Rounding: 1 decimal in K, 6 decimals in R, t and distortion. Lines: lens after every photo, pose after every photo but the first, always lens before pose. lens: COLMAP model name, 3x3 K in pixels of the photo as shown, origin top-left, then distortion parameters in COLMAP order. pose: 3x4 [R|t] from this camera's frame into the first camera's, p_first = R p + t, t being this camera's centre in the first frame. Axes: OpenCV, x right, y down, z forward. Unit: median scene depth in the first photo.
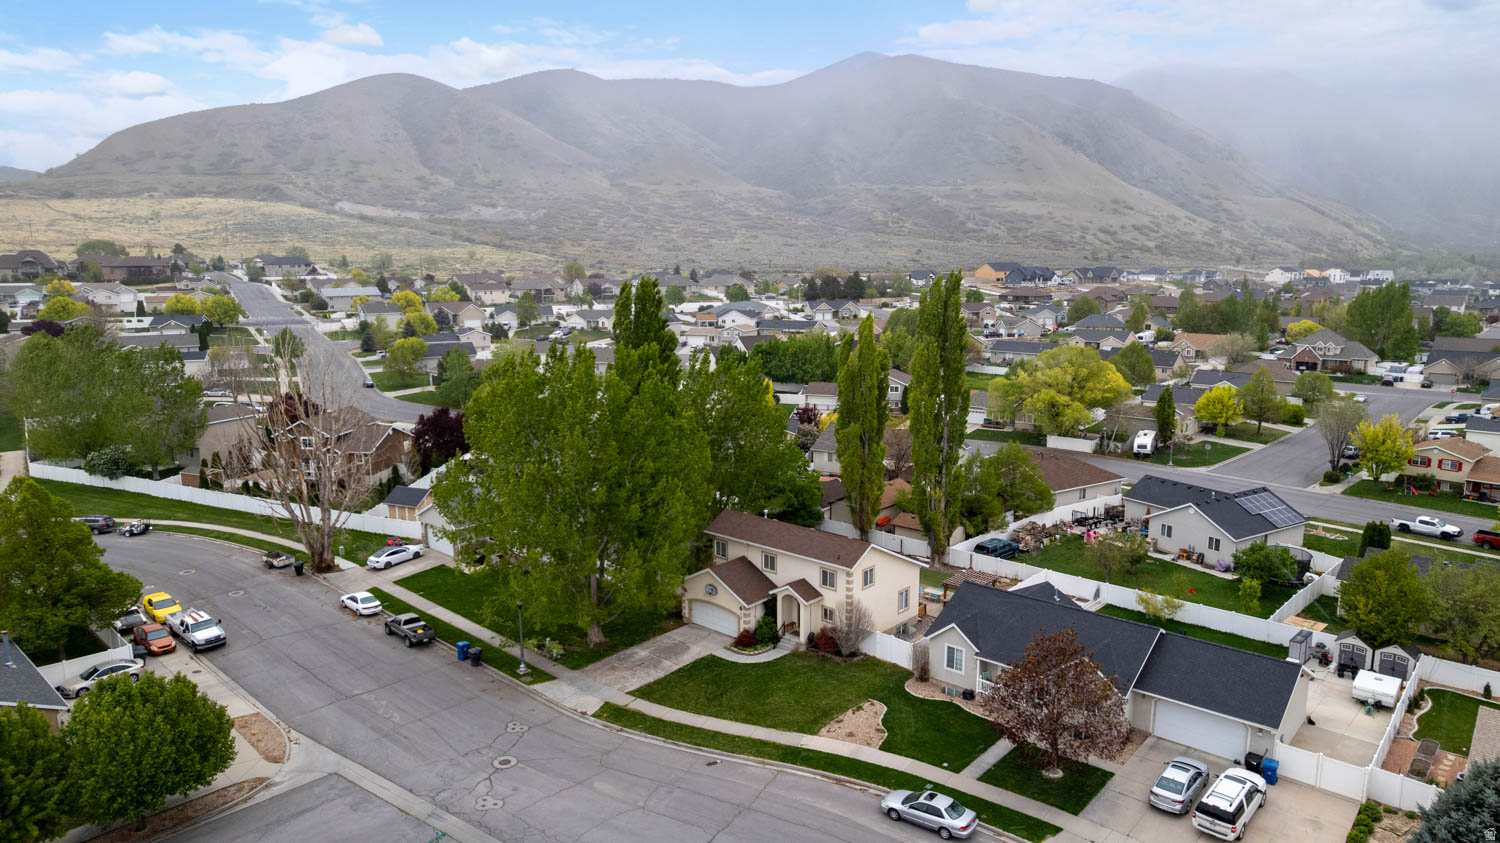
lens RADIAL K [[957.9, 0, 756.7], [0, 957.9, 426.3], [0, 0, 1]] dist [-0.090477, 0.078821]
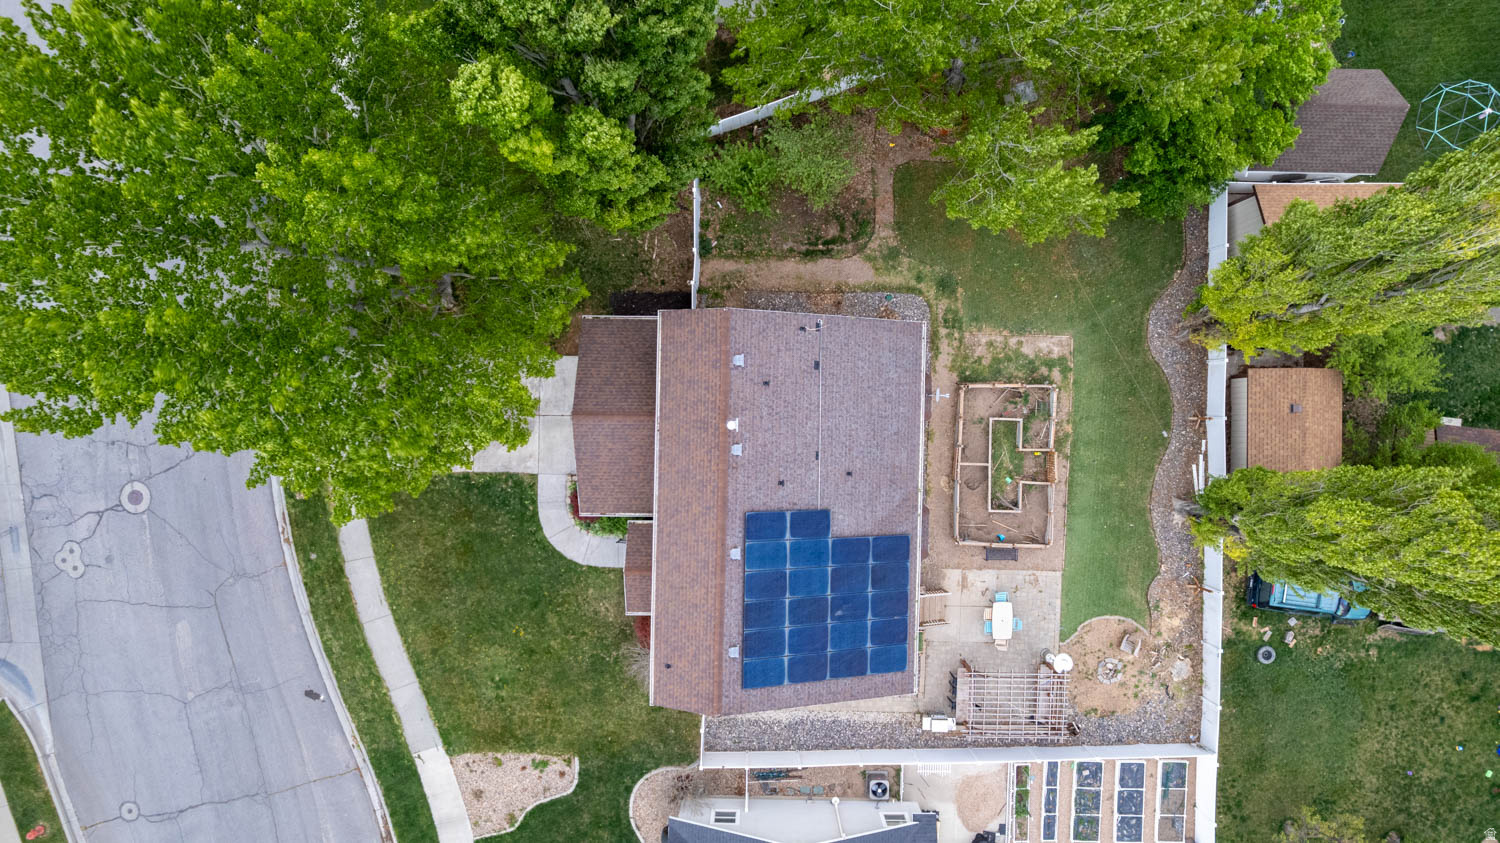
lens RADIAL K [[957.9, 0, 756.7], [0, 957.9, 426.3], [0, 0, 1]] dist [-0.090477, 0.078821]
pose [[0.657354, 0.753485, 0.012116, 0.013650], [-0.139176, 0.105587, 0.984622, -0.384134], [0.740619, -0.648931, 0.174275, 1.015983]]
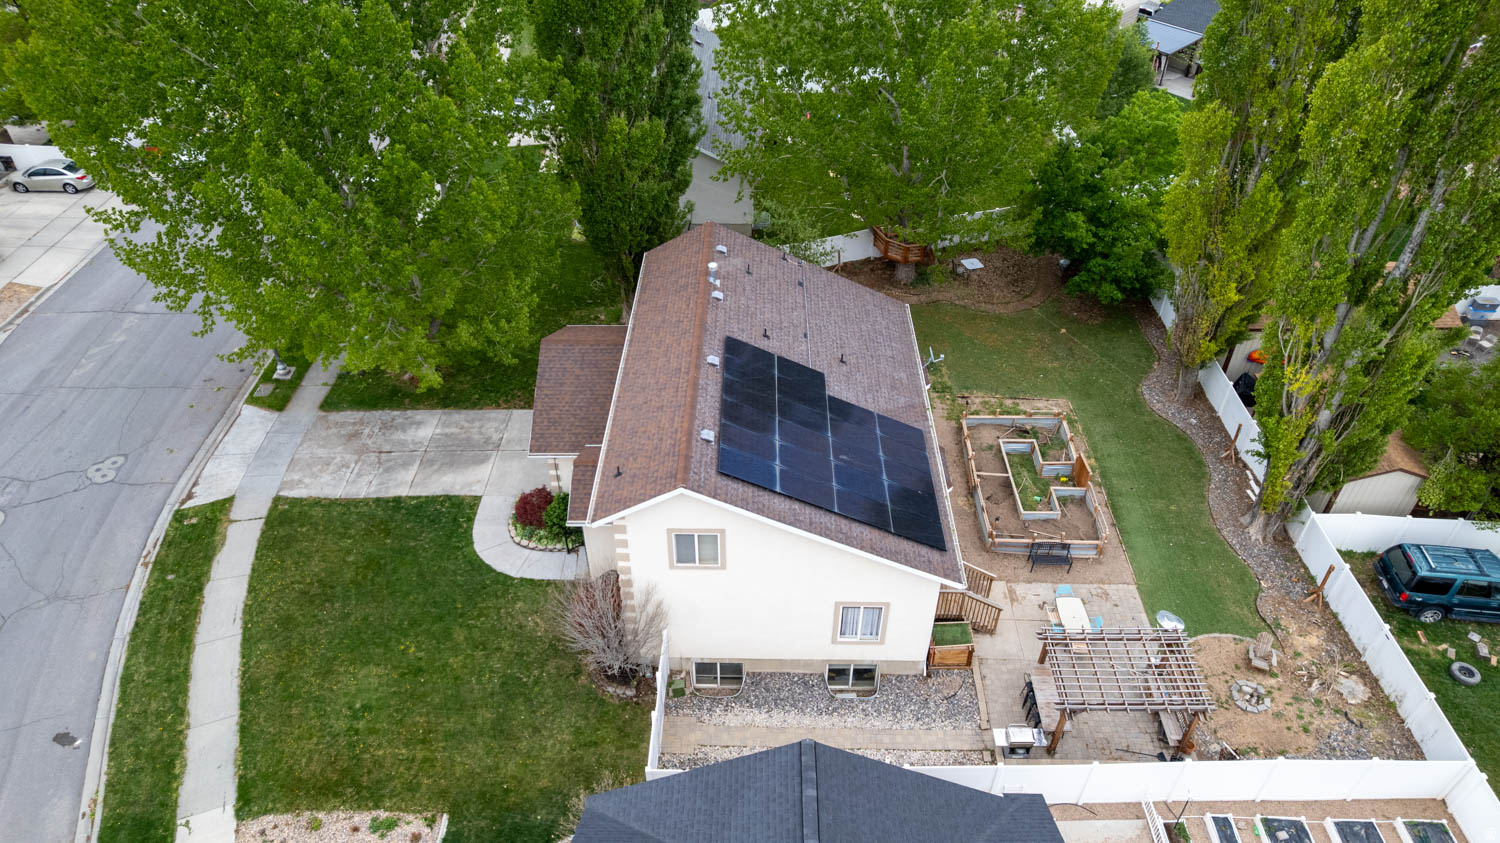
lens RADIAL K [[957.9, 0, 756.7], [0, 957.9, 426.3], [0, 0, 1]] dist [-0.090477, 0.078821]
pose [[0.664654, 0.478468, -0.573850, 0.328319], [-0.142039, 0.834960, 0.531664, -0.088314], [0.733526, -0.271863, 0.622920, 0.797320]]
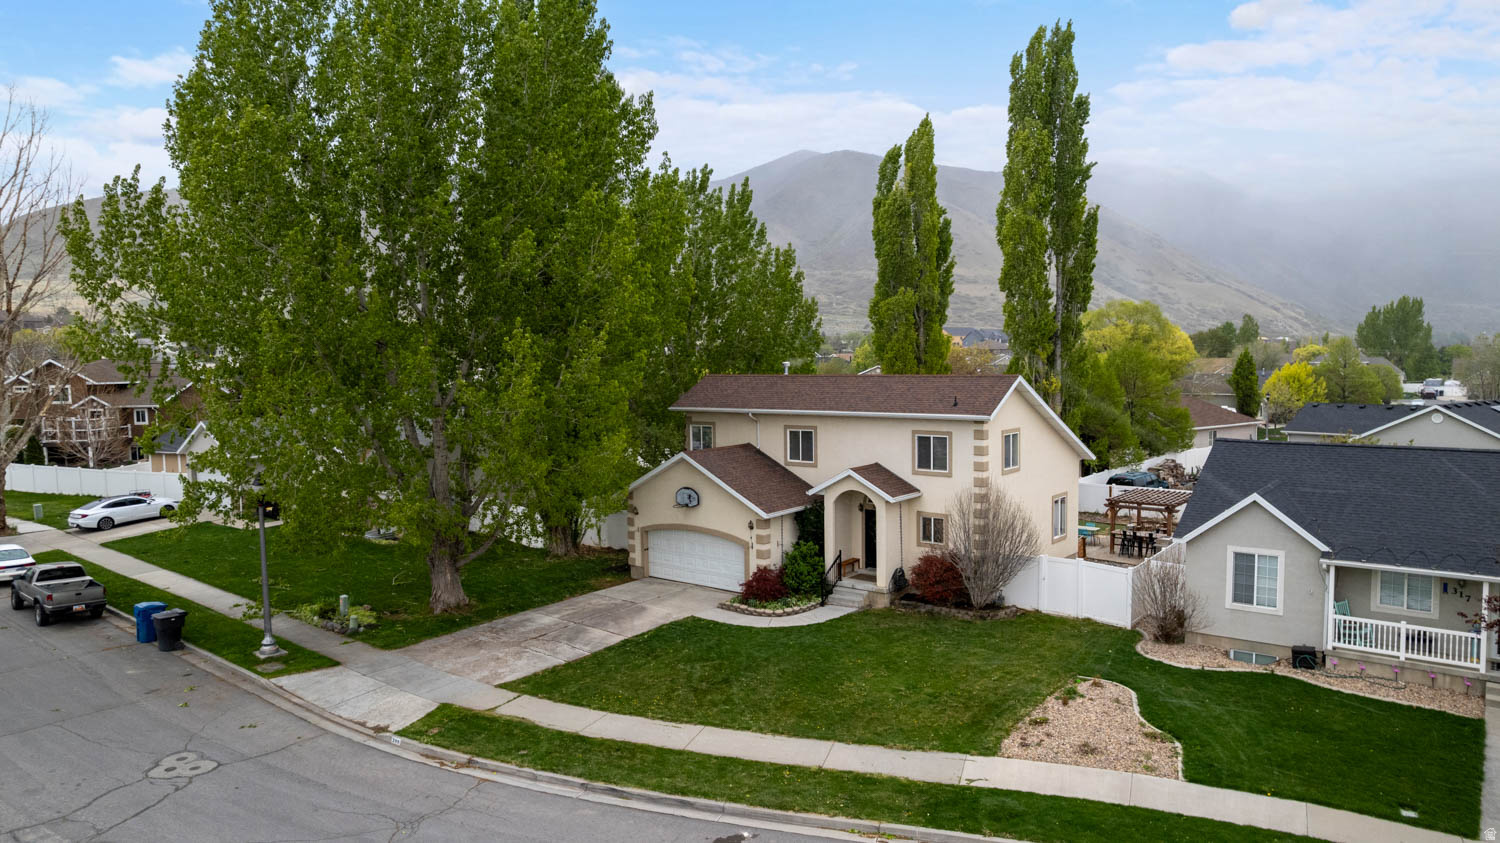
lens RADIAL K [[957.9, 0, 756.7], [0, 957.9, 426.3], [0, 0, 1]] dist [-0.090477, 0.078821]
pose [[0.997962, -0.012915, 0.062493, -0.044185], [0.019448, 0.994273, -0.105087, 0.195322], [-0.060778, 0.106088, 0.992498, 0.521139]]
